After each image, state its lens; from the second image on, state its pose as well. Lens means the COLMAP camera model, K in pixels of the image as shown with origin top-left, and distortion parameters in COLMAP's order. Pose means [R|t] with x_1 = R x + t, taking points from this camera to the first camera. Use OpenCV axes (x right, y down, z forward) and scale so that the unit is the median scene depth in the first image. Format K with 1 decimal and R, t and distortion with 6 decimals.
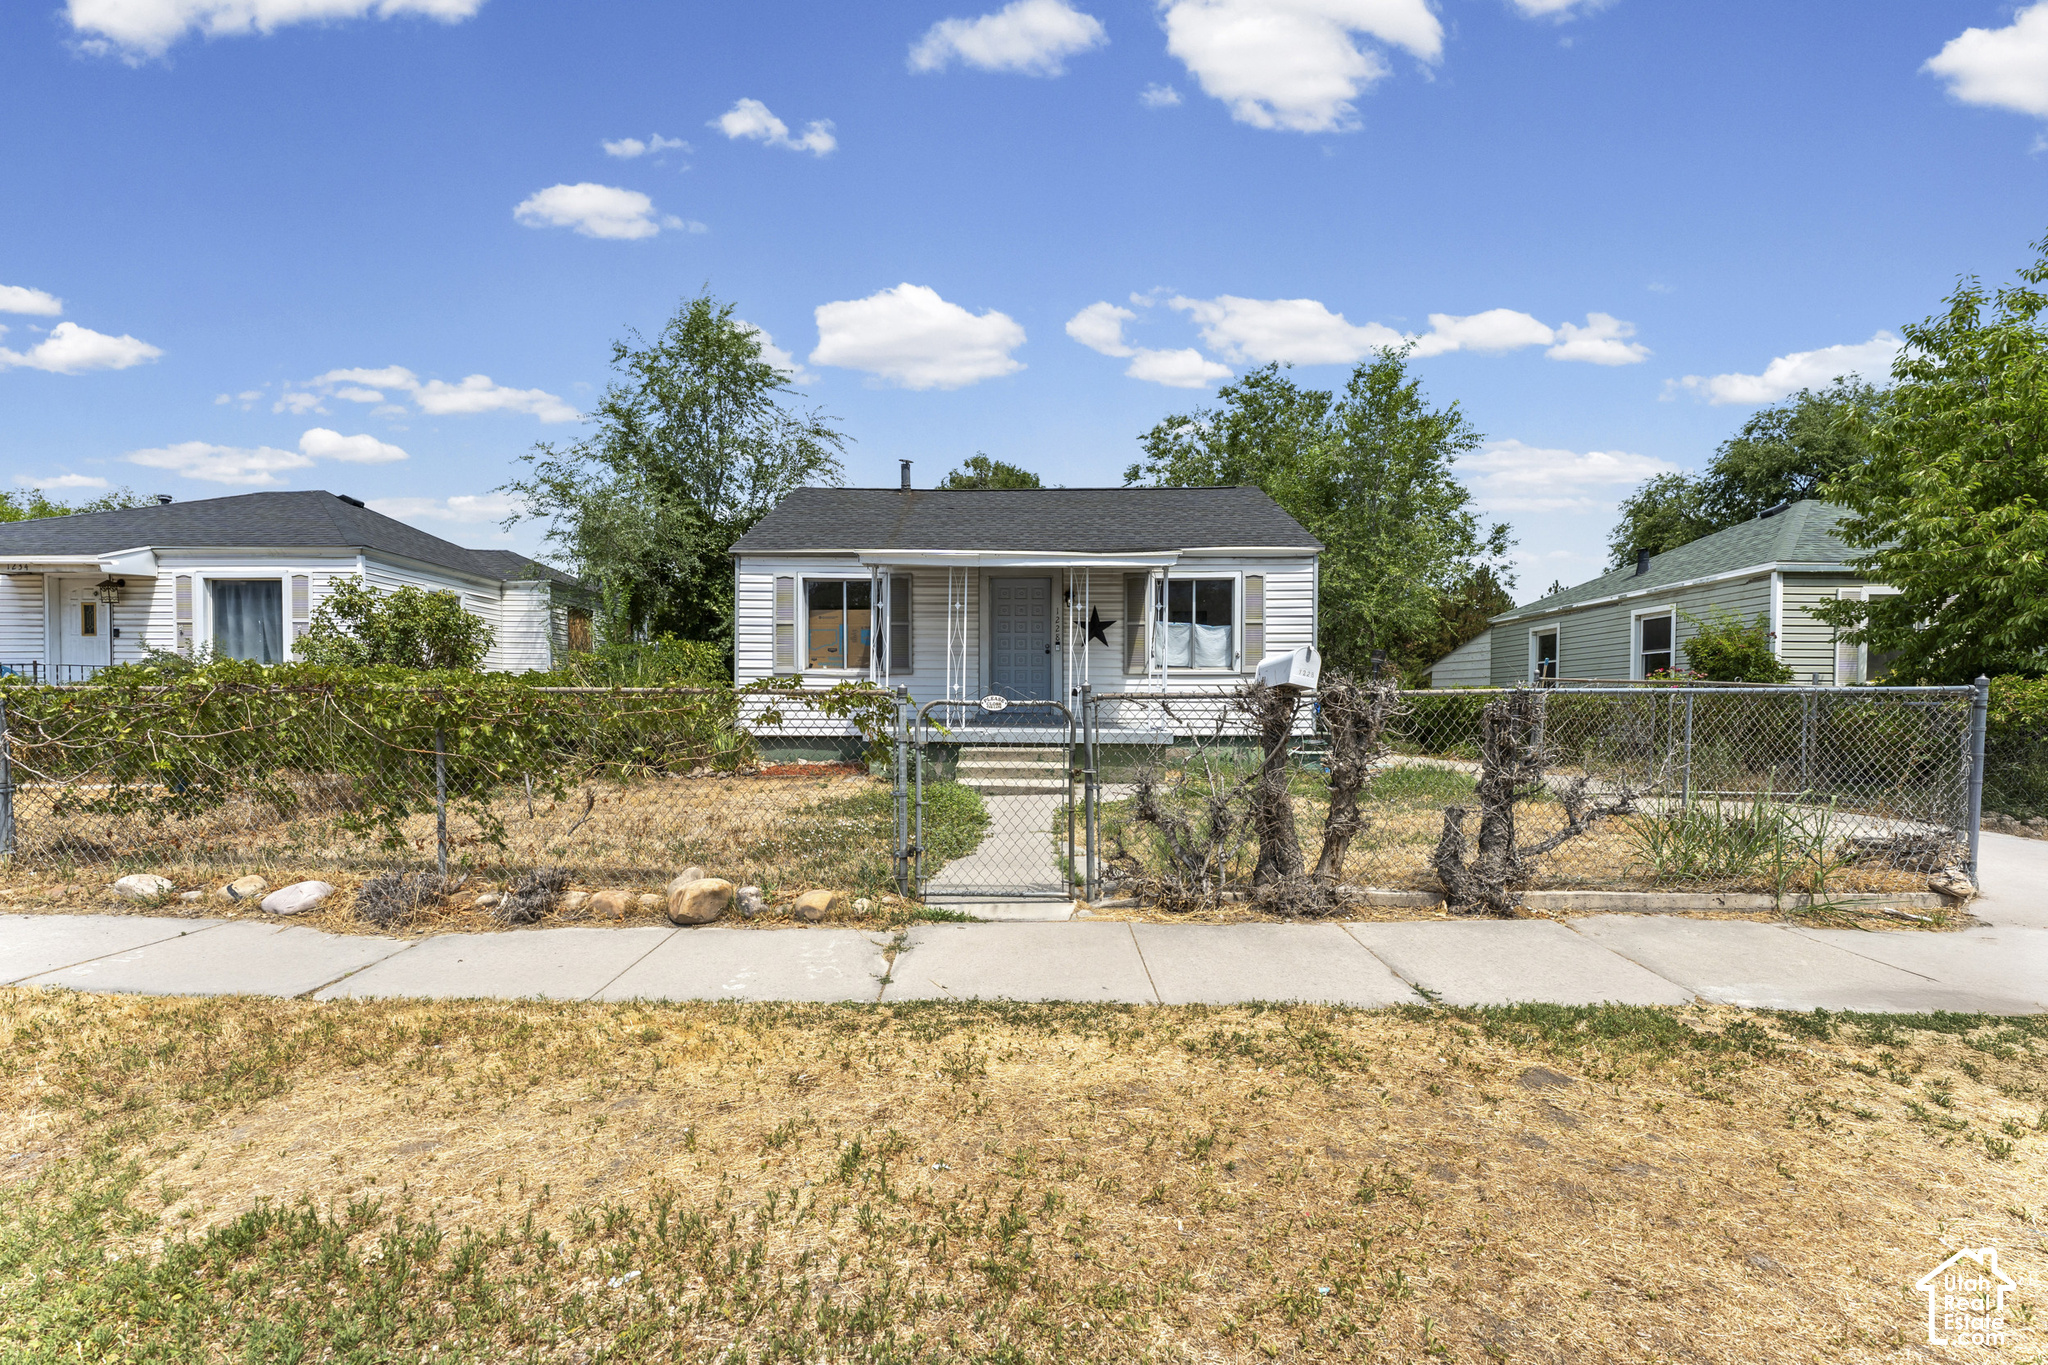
lens RADIAL K [[799.9, 0, 1014.1], [0, 799.9, 695.3], [0, 0, 1]] dist [0.003713, 0.000474]
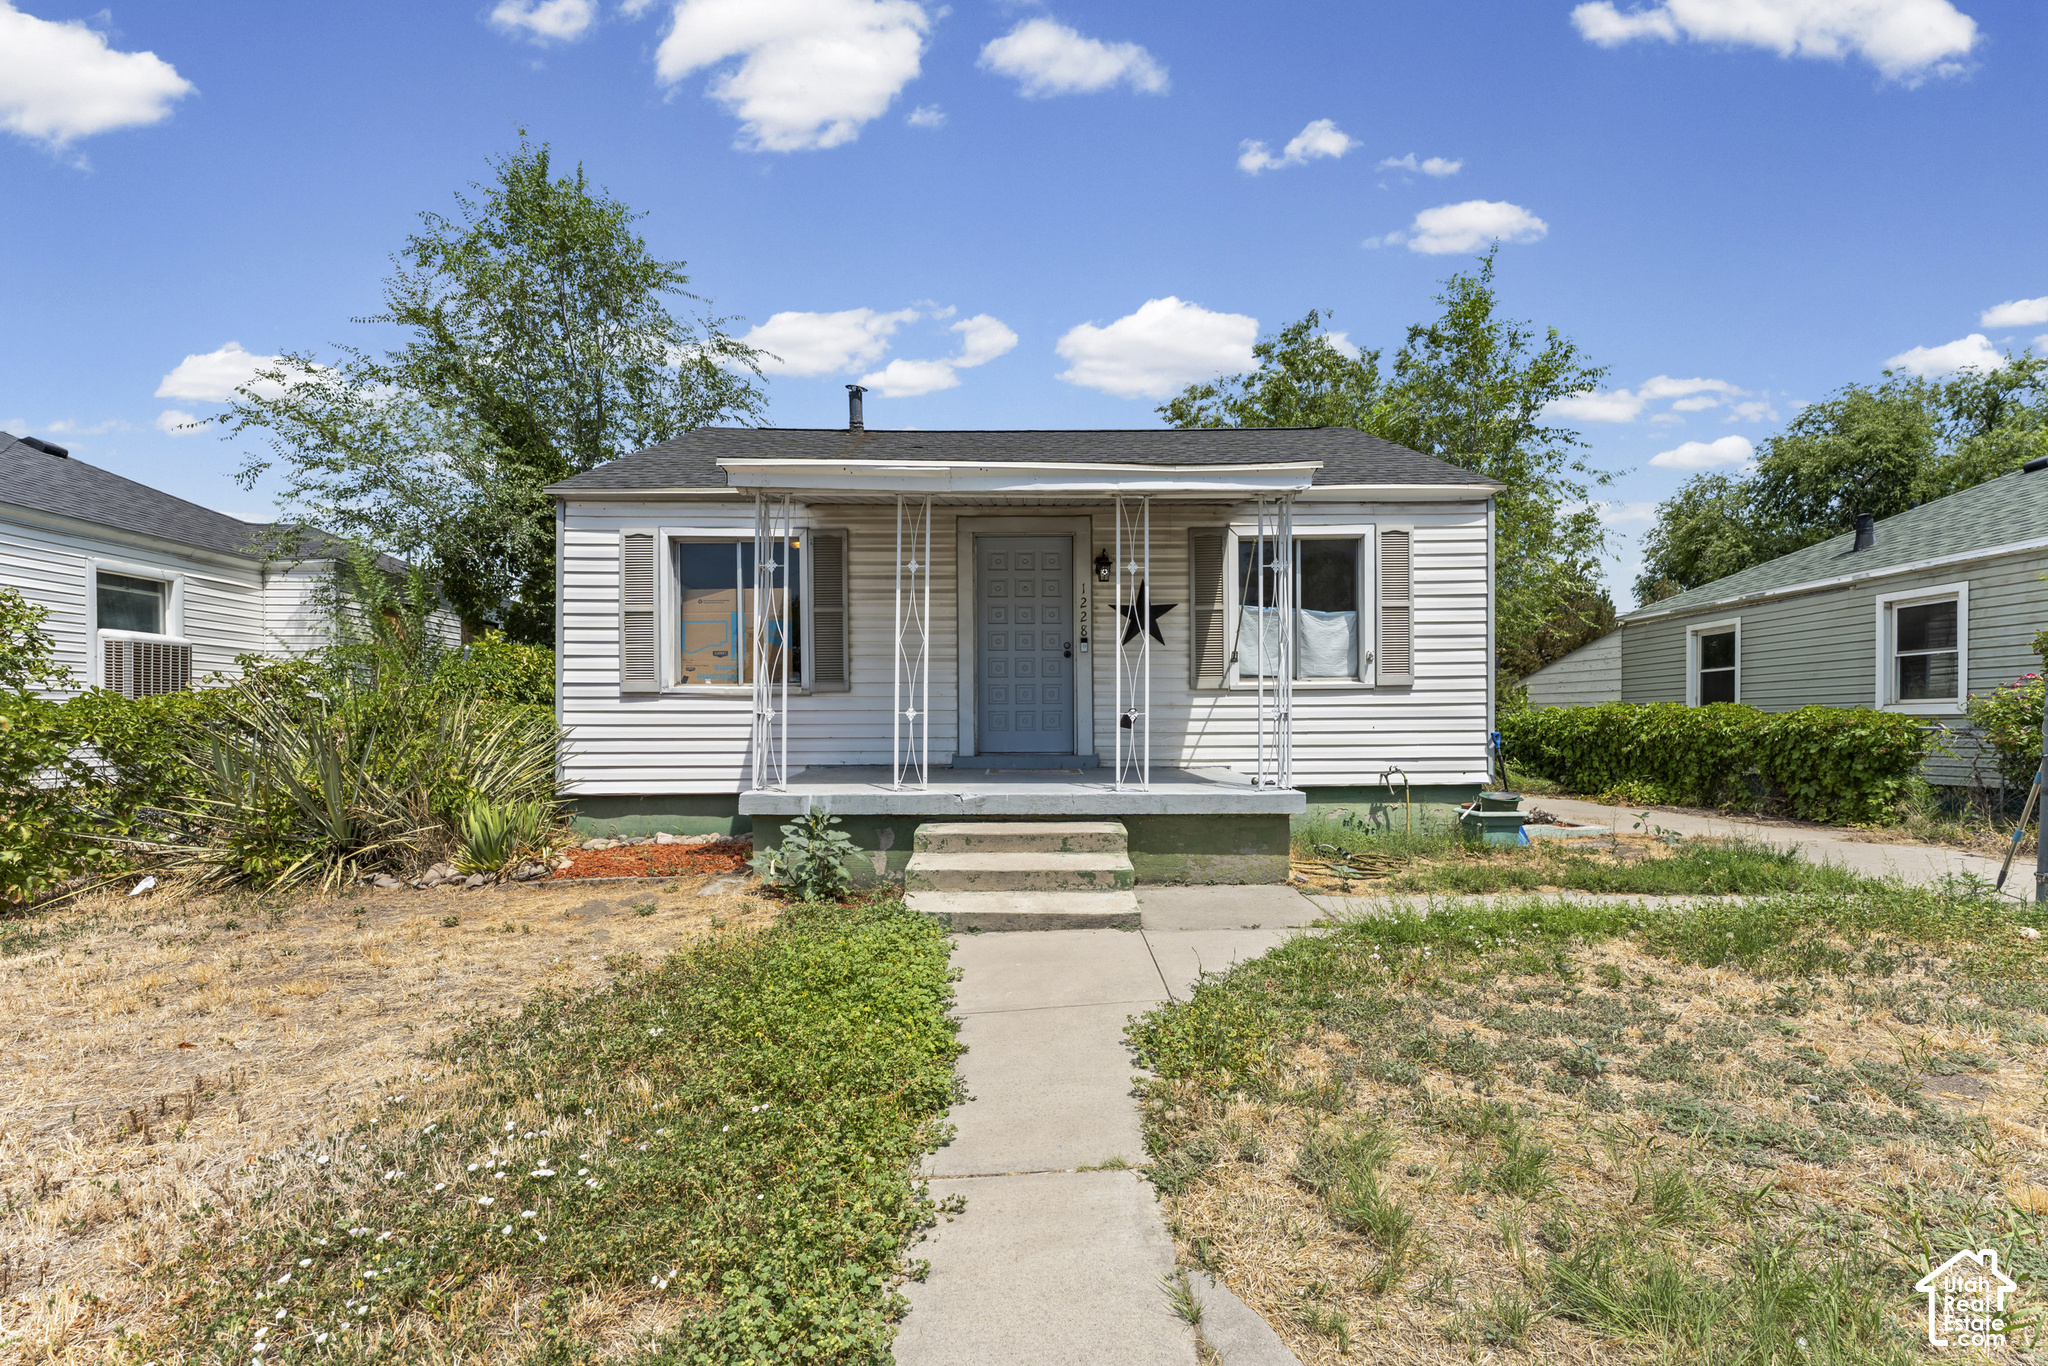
lens RADIAL K [[799.9, 0, 1042.1], [0, 799.9, 695.8], [0, 0, 1]] dist [0.003713, 0.000474]
pose [[0.999040, -0.007618, 0.043144, -0.004986], [0.008630, 0.999691, -0.023313, -0.007769], [-0.042953, 0.023663, 0.998797, 0.380395]]
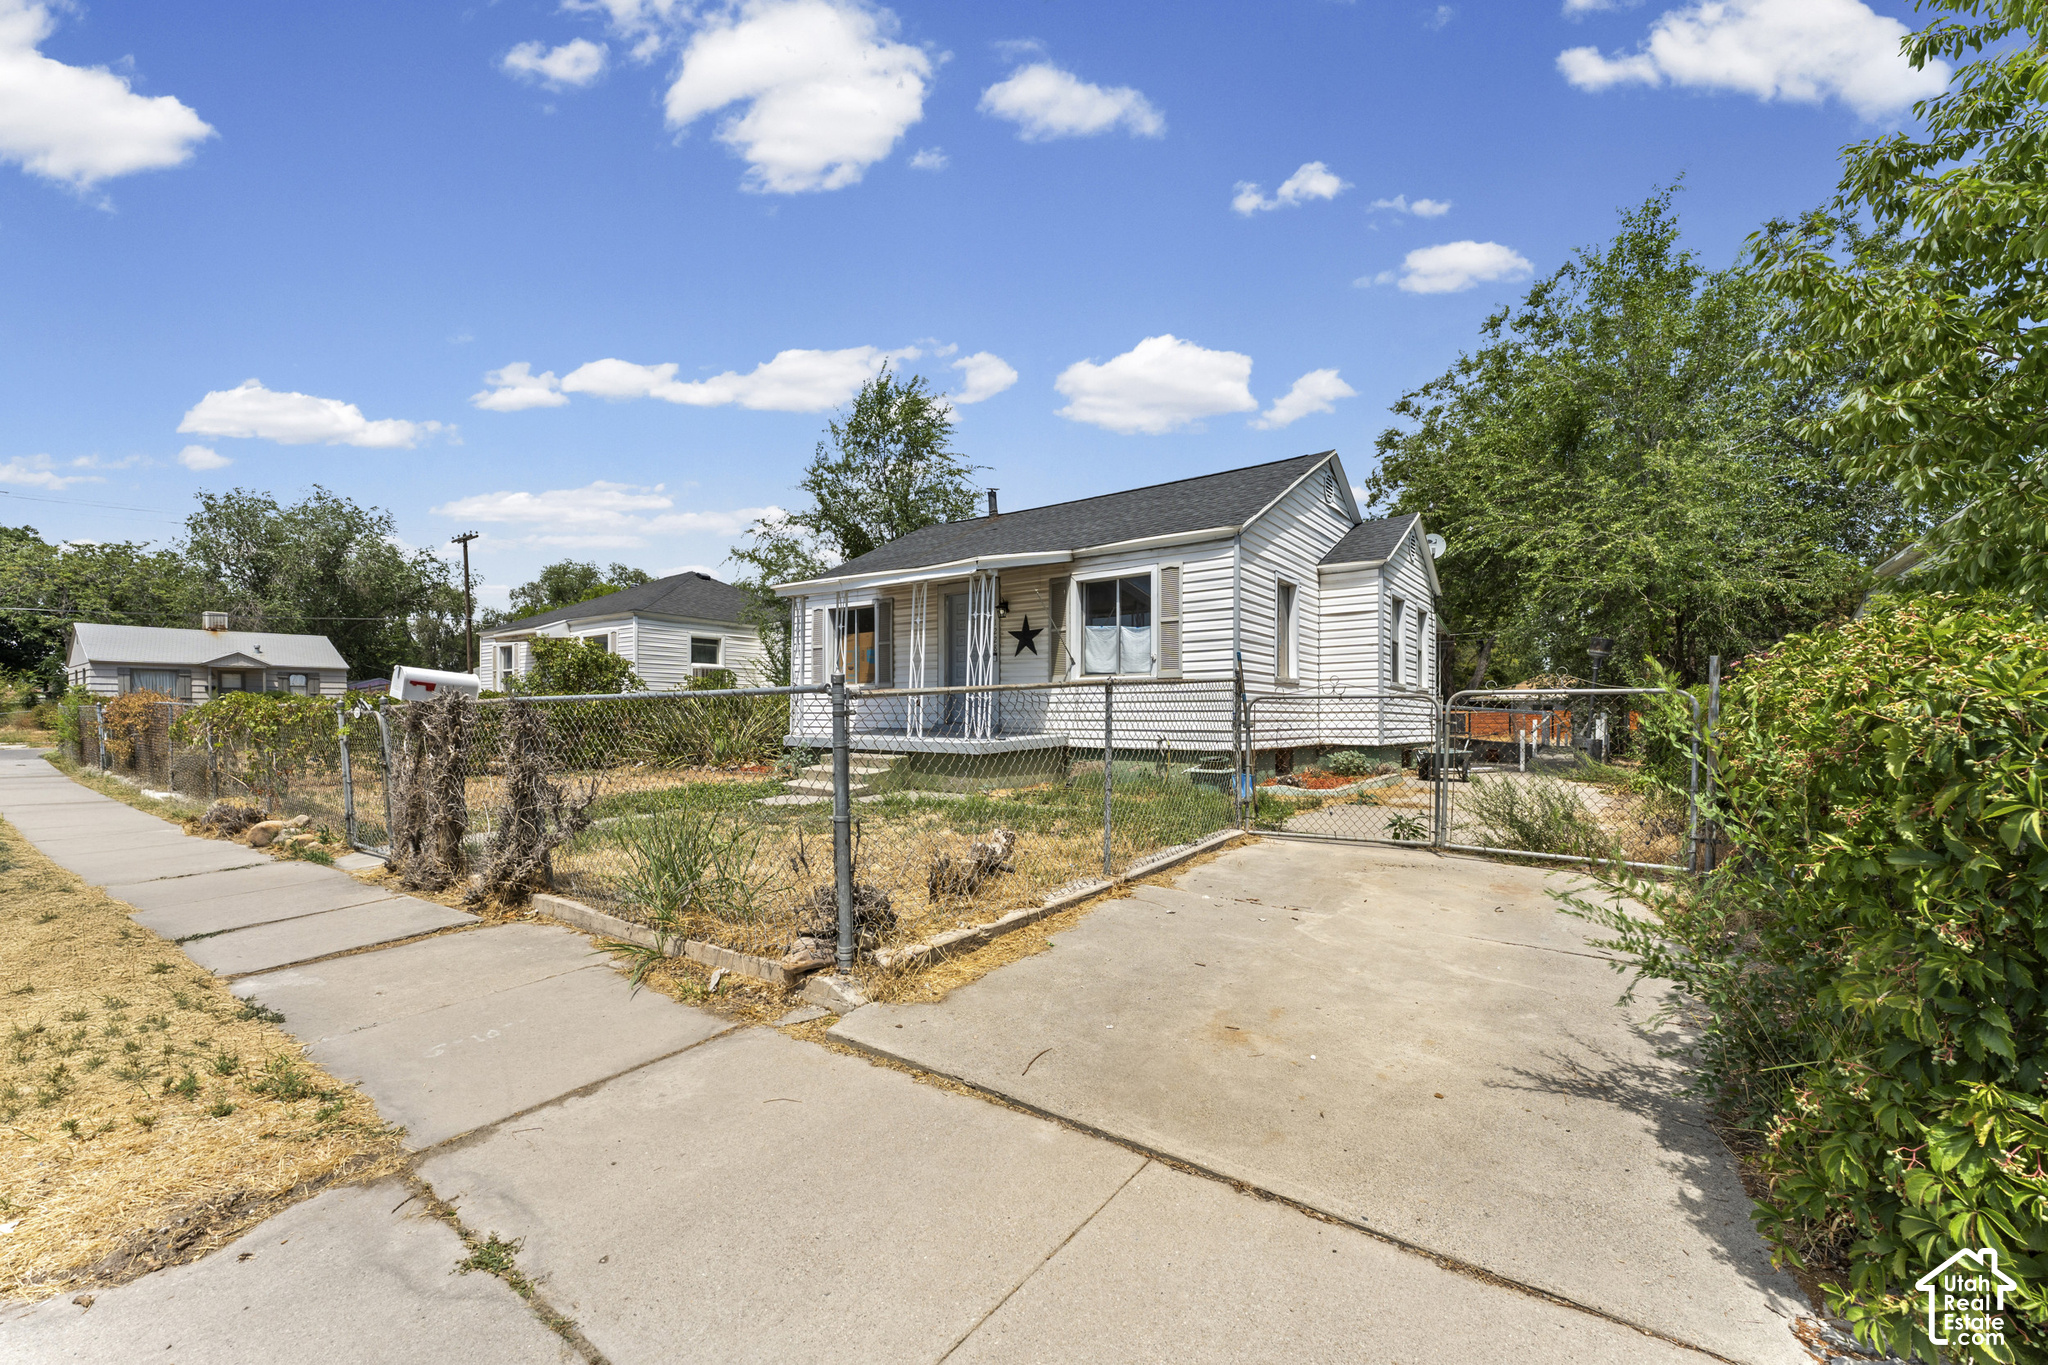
lens RADIAL K [[799.9, 0, 1021.9], [0, 799.9, 684.2], [0, 0, 1]] dist [0.003713, 0.000474]
pose [[0.820544, -0.022712, -0.571132, 0.655514], [0.005710, 0.999486, -0.031543, 0.005024], [0.571555, 0.022622, 0.820252, 0.189175]]
